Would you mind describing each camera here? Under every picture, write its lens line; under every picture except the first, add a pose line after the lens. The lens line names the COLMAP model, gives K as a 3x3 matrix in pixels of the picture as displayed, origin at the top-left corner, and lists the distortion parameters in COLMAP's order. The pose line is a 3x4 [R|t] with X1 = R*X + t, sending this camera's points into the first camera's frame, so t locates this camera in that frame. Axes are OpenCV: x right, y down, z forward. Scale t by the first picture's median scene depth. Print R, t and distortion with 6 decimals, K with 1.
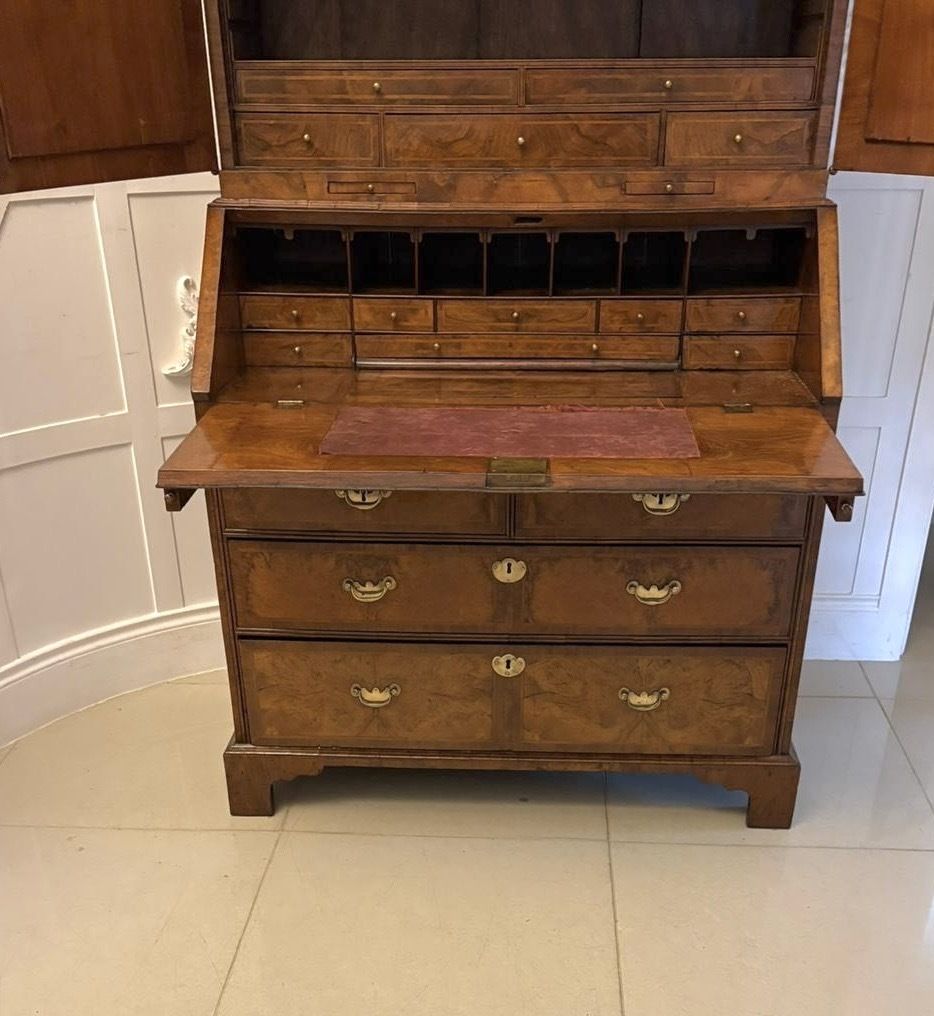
lens RADIAL K [[1215.0, 0, 473.3], [0, 1215.0, 809.7], [0, 0, 1]] dist [0.062064, -0.066803]
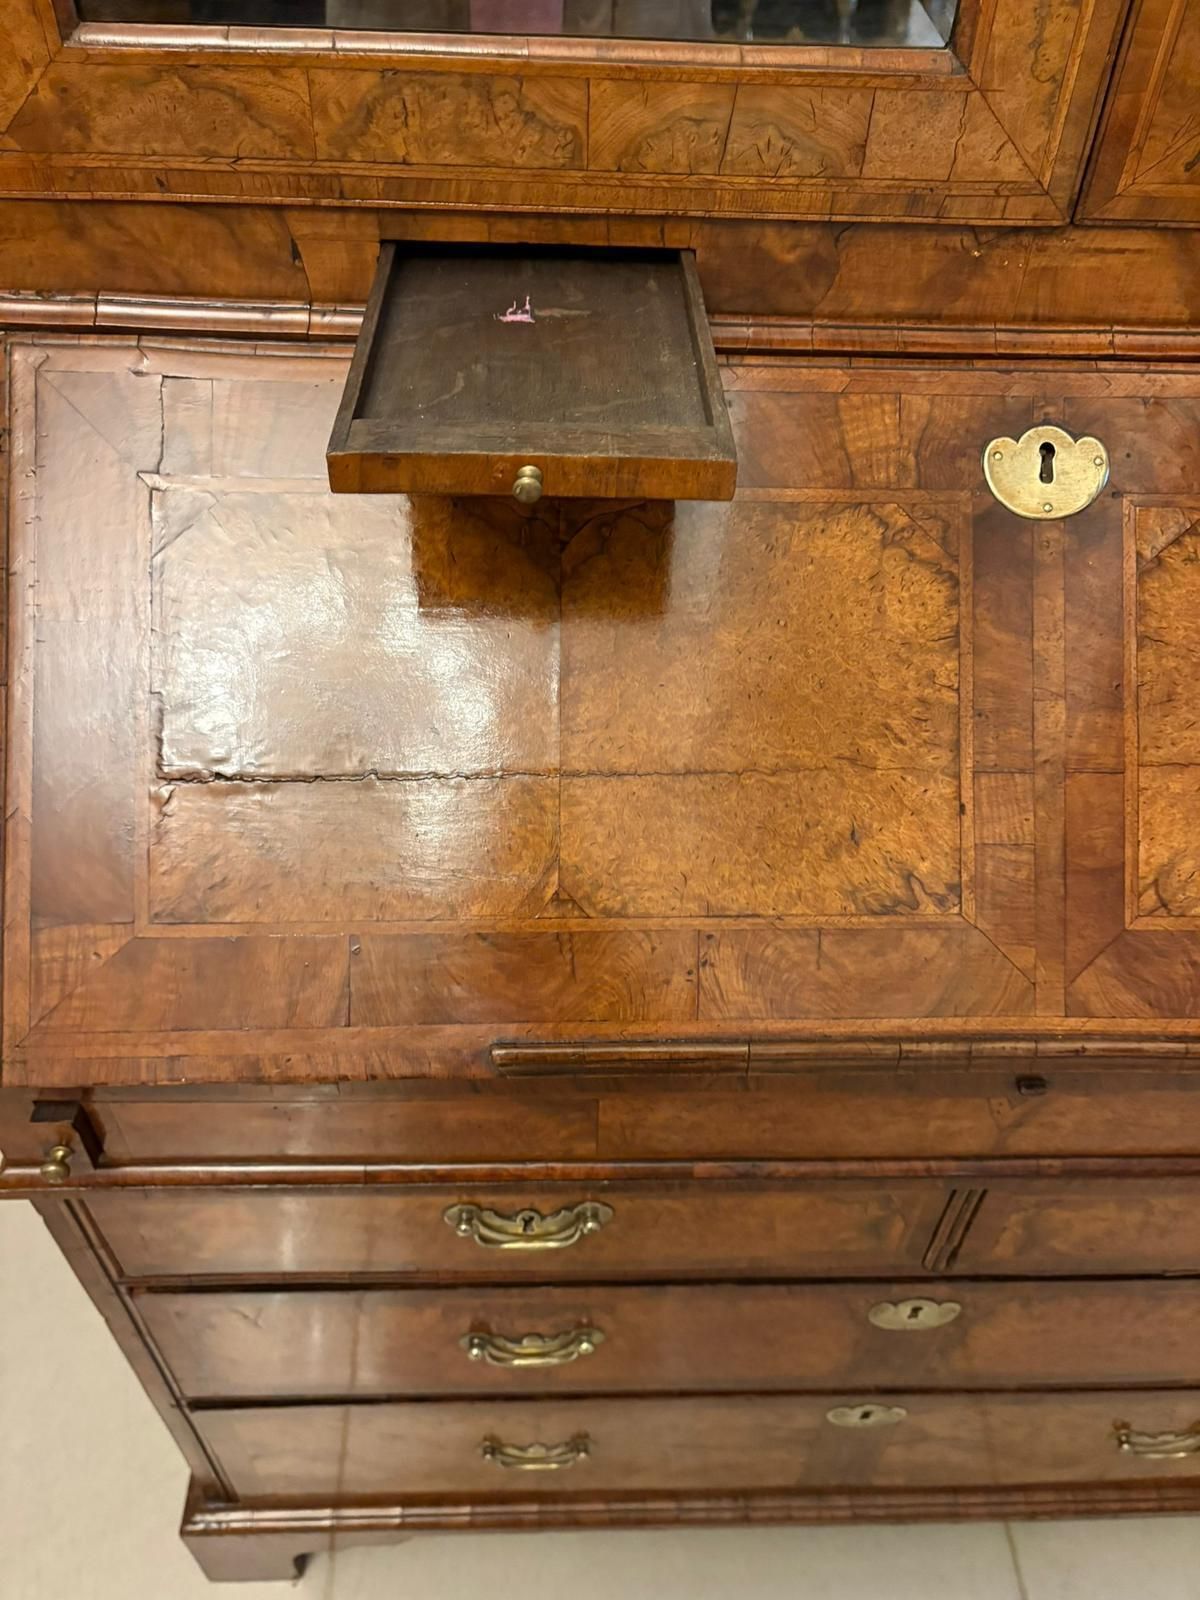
lens RADIAL K [[1253.9, 0, 607.3], [0, 1253.9, 807.9], [0, 0, 1]] dist [0.070032, -0.084330]
pose [[0.996352, -0.027776, 0.080687, -0.090558], [0.008387, 0.972840, 0.231328, -0.435641], [-0.084921, -0.229808, 0.969524, 0.664808]]
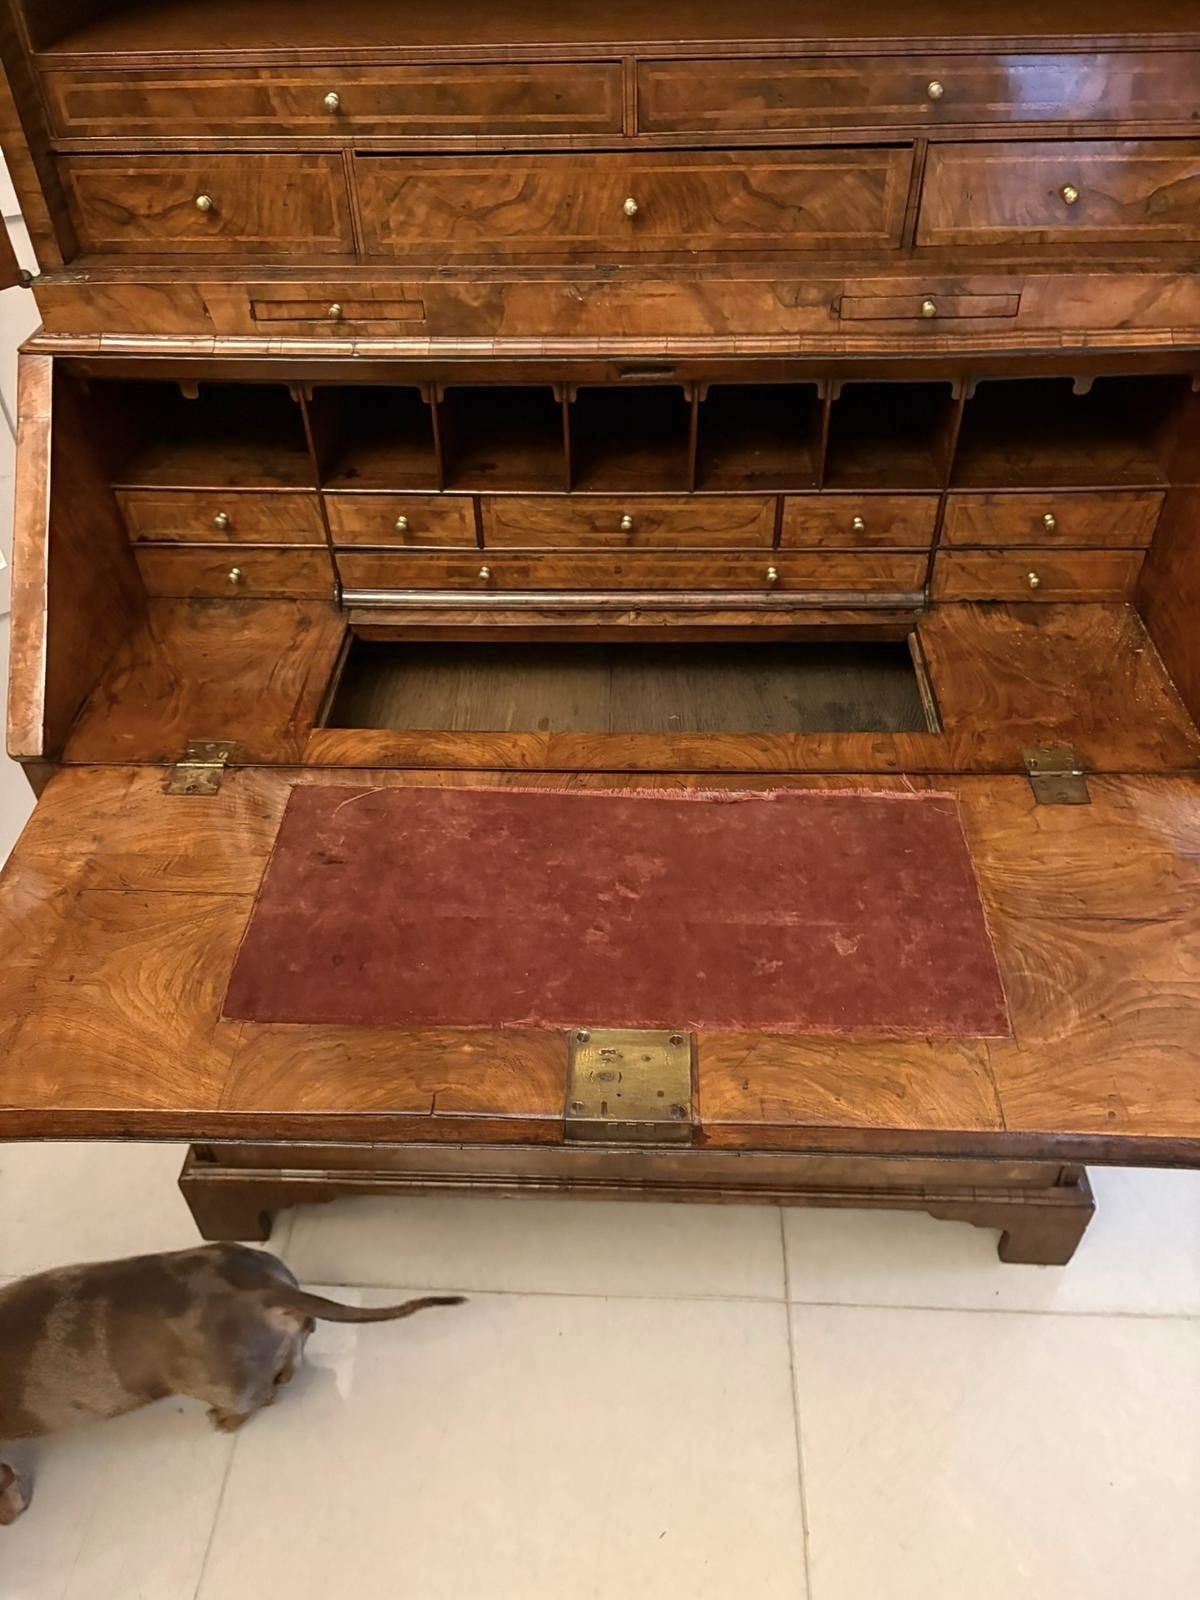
lens RADIAL K [[1226.2, 0, 598.5], [0, 1226.2, 809.2], [0, 0, 1]] dist [0.045625, -0.056833]
pose [[0.999787, -0.019166, -0.007700, 0.023967], [0.020279, 0.981605, 0.189845, -0.384482], [0.003920, -0.189961, 0.981784, 0.445715]]
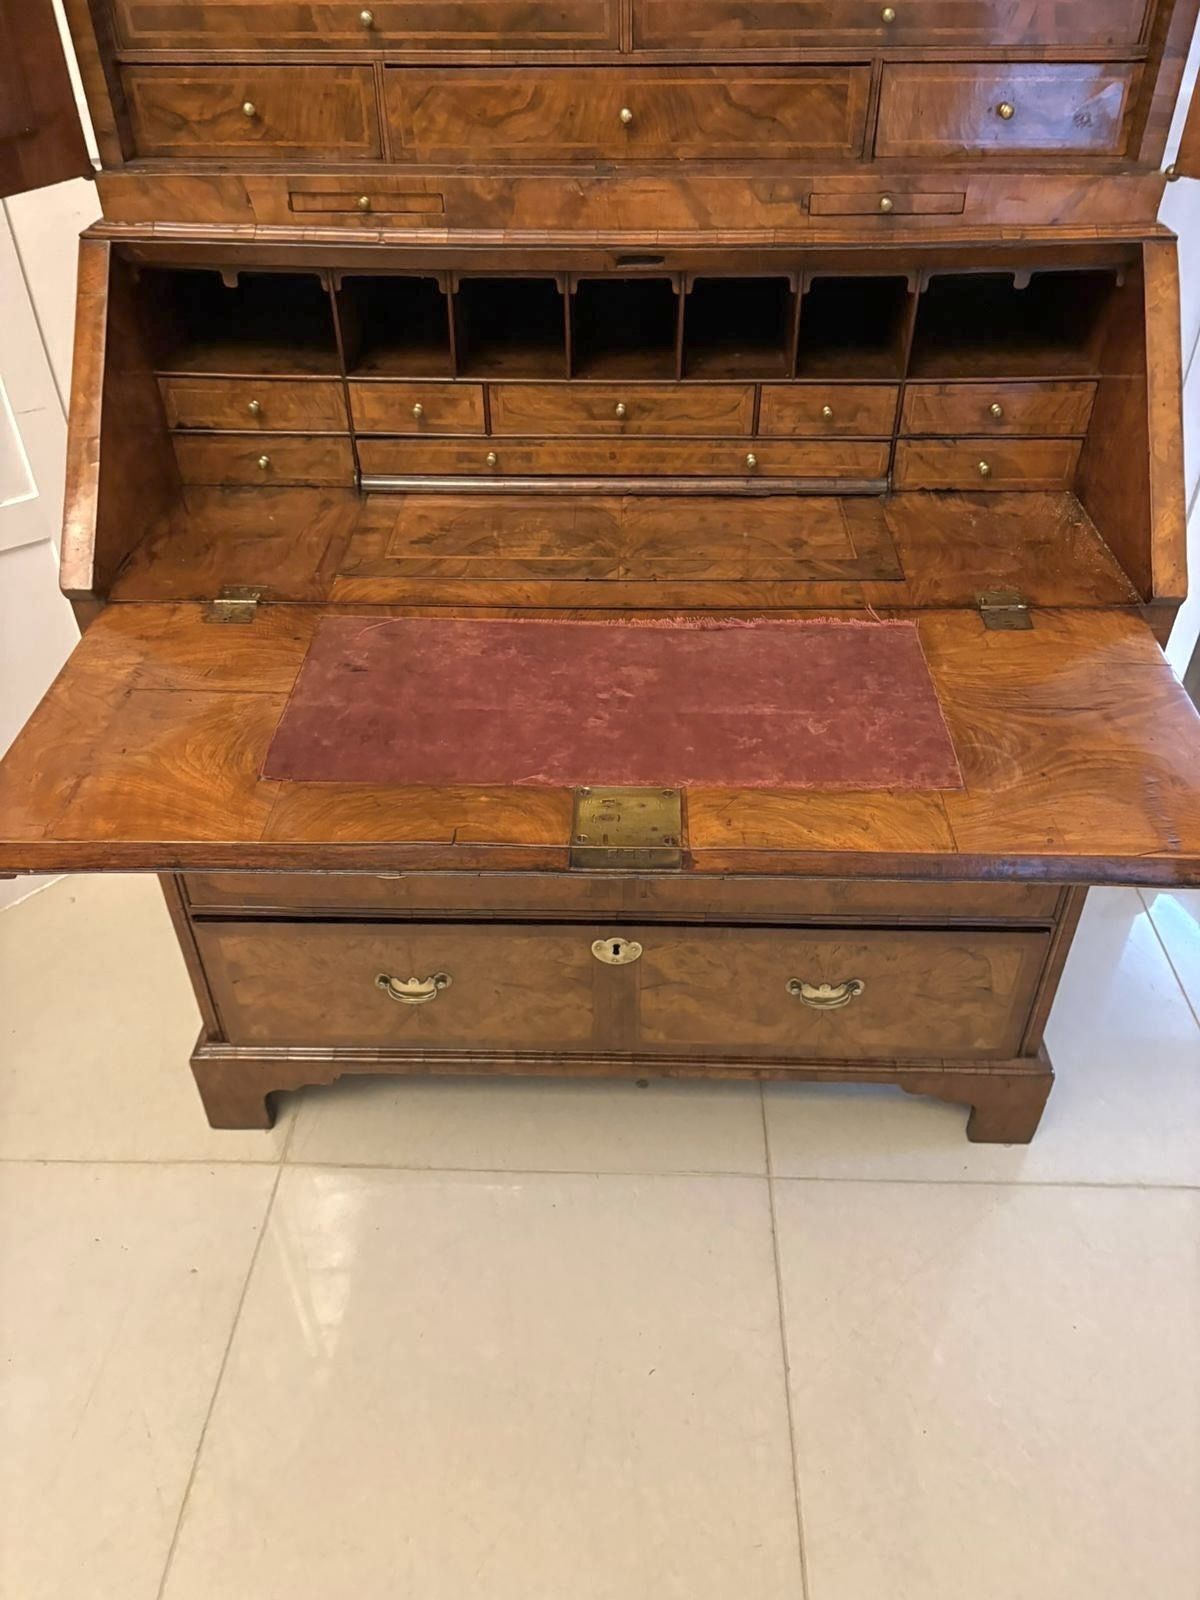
lens RADIAL K [[1222.4, 0, 608.7], [0, 1222.4, 811.2], [0, 0, 1]] dist [0.057622, -0.070088]
pose [[0.999707, -0.016127, 0.018060, 0.014673], [0.013748, 0.992075, 0.124895, -0.284876], [-0.019931, -0.124610, 0.992006, 0.378387]]
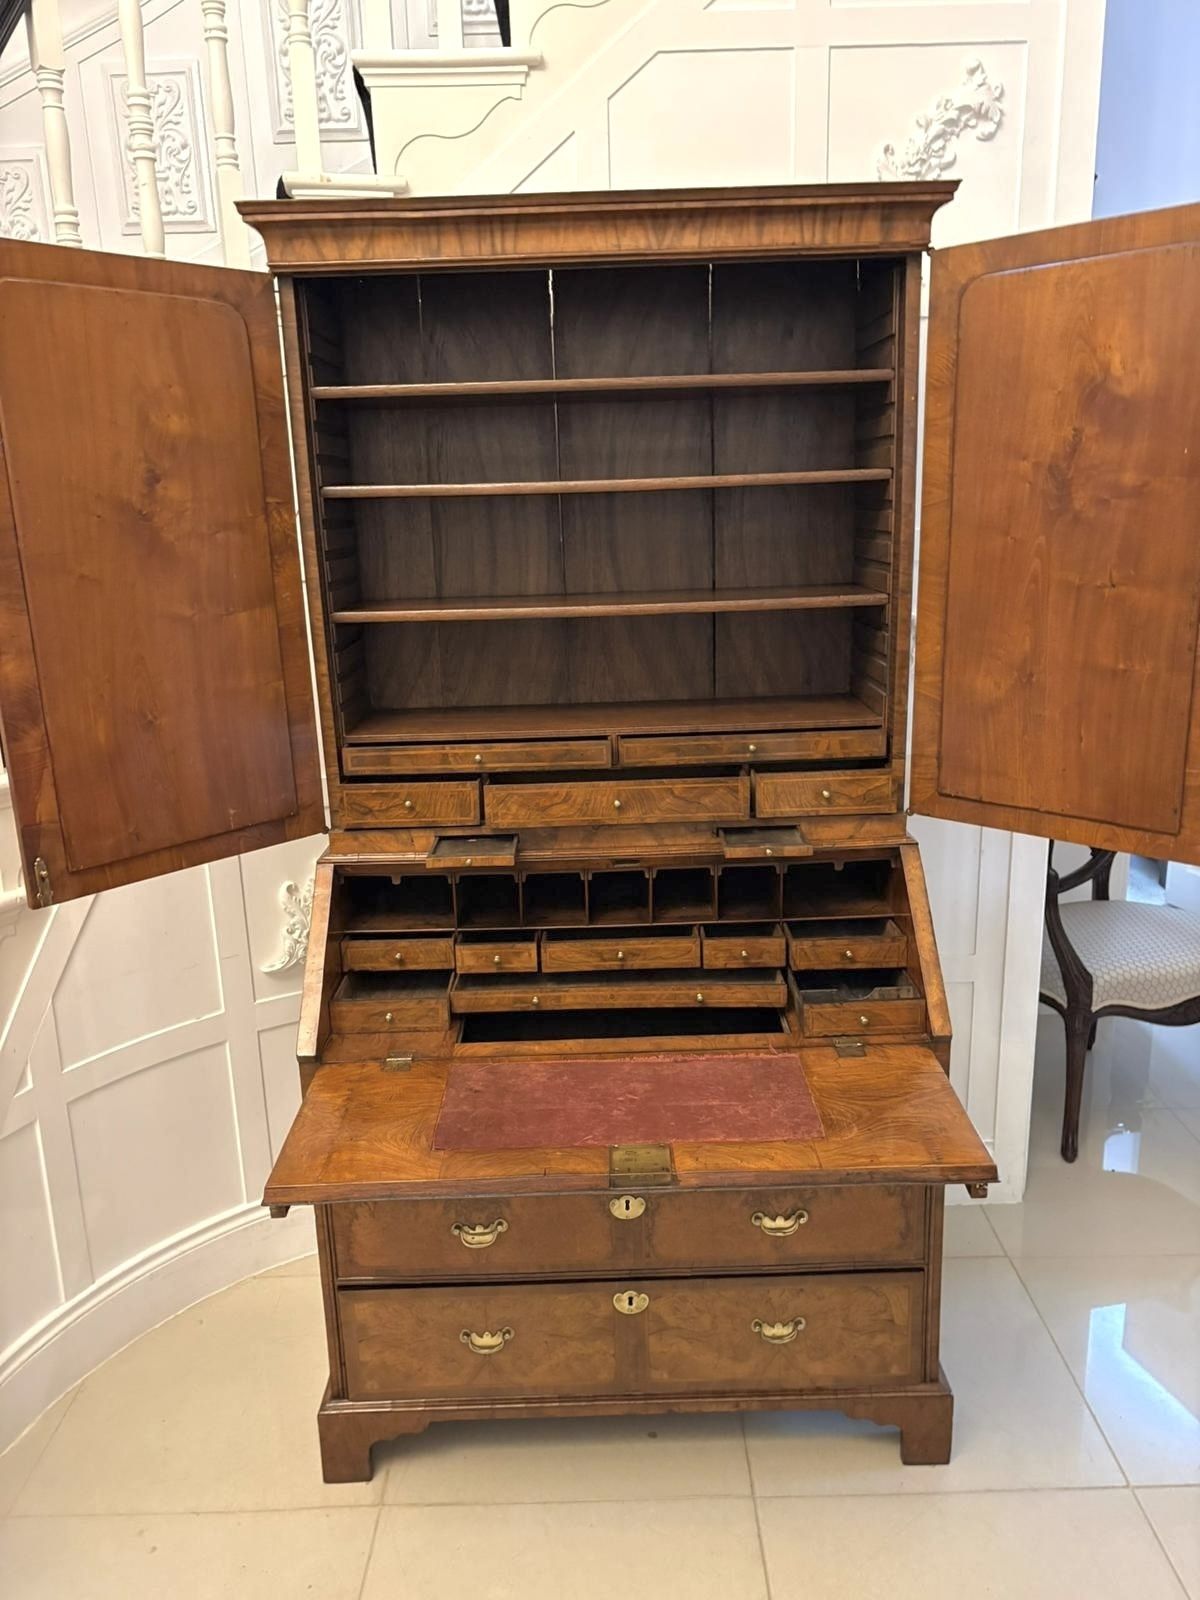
lens RADIAL K [[1201.7, 0, 603.5], [0, 1201.7, 807.1], [0, 0, 1]] dist [0.056386, -0.059017]
pose [[0.997938, -0.040402, 0.049879, -0.023585], [0.053232, 0.955130, -0.291364, -0.219738], [-0.035869, 0.293419, 0.955311, 0.007035]]
